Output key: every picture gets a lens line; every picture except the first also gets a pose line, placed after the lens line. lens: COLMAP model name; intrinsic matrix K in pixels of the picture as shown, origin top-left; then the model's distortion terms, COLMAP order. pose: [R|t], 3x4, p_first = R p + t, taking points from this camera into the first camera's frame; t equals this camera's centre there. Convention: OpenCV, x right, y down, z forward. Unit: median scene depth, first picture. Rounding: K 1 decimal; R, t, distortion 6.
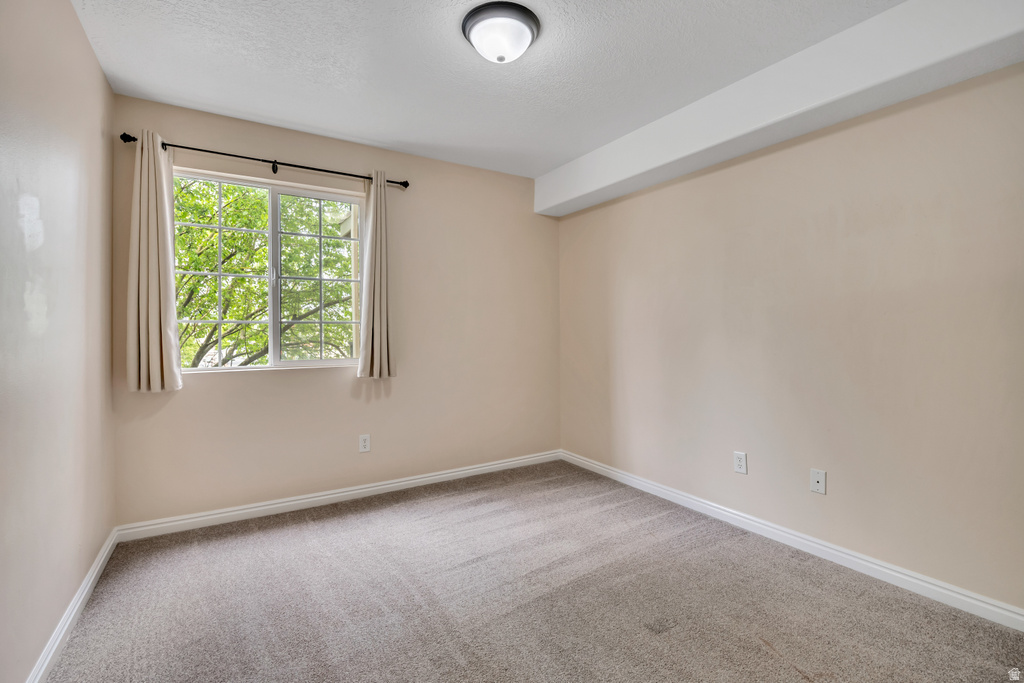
lens RADIAL K [[459.0, 0, 511.7], [0, 459.0, 337.7], [0, 0, 1]] dist [-0.002965, 0.000821]
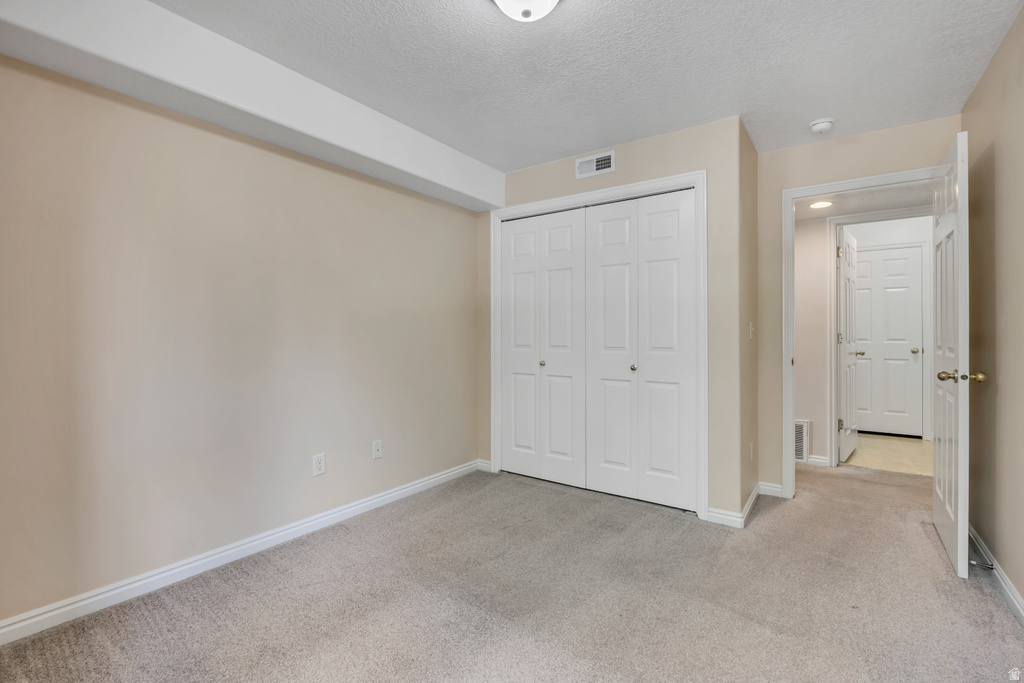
lens RADIAL K [[459.0, 0, 512.7], [0, 459.0, 341.0], [0, 0, 1]] dist [-0.002965, 0.000821]
pose [[-0.380843, -0.004074, 0.924631, -0.500406], [0.018034, 0.999767, 0.011833, -0.003517], [-0.924464, 0.021181, -0.380681, 0.830189]]
